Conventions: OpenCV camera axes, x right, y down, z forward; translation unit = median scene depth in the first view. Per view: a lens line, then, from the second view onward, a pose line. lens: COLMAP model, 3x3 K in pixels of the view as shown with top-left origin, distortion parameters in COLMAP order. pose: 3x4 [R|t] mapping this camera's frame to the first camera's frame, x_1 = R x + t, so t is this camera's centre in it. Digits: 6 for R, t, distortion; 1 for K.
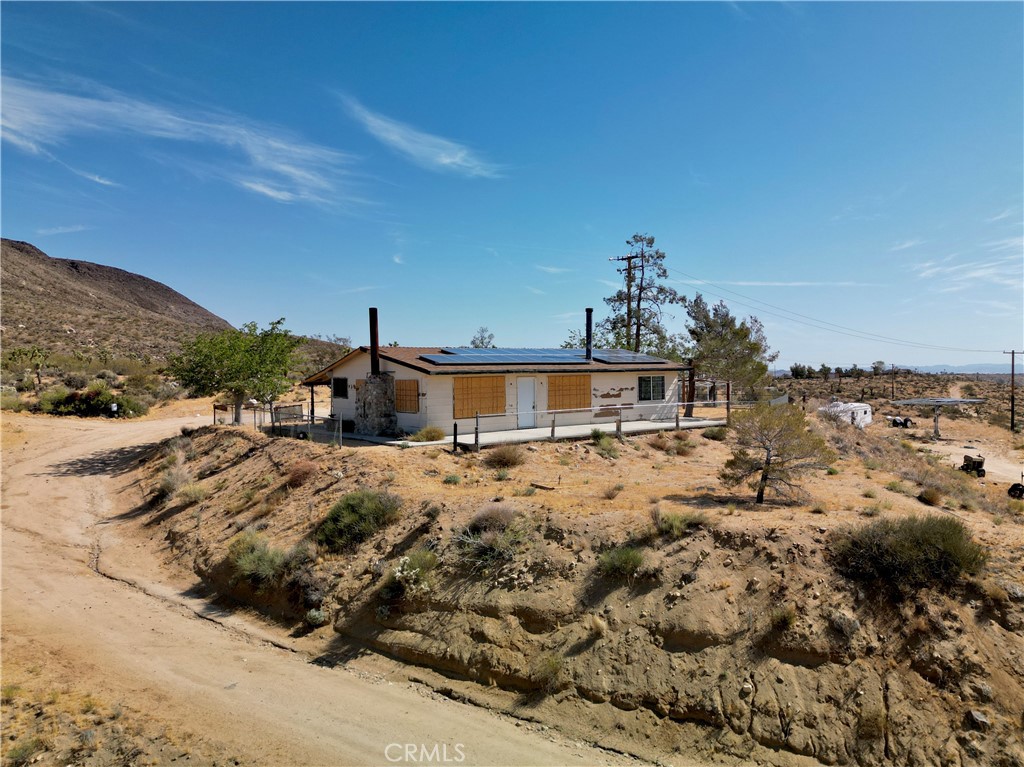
lens RADIAL K [[689.2, 0, 494.9], [0, 689.2, 378.6], [0, 0, 1]] dist [0.049736, -0.059216]
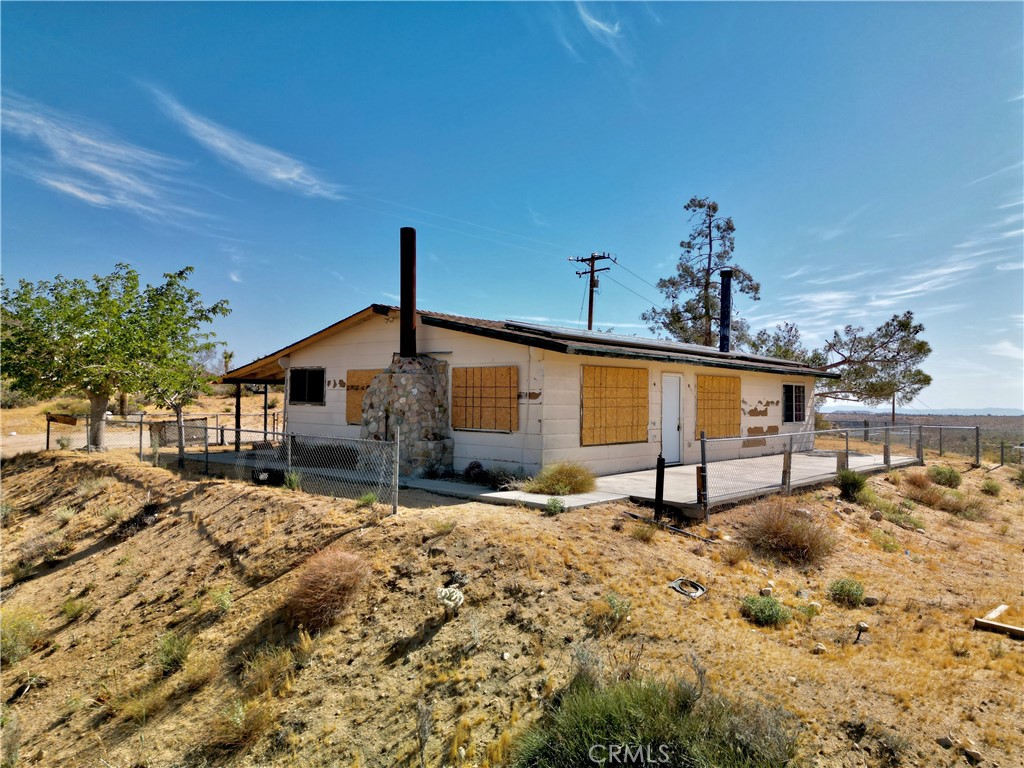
lens RADIAL K [[689.2, 0, 494.9], [0, 689.2, 379.1], [0, 0, 1]] dist [0.049736, -0.059216]
pose [[0.979424, 0.034651, 0.198814, -0.215386], [-0.026558, 0.998712, -0.043230, 0.031663], [-0.200056, 0.037061, 0.979083, 0.492081]]
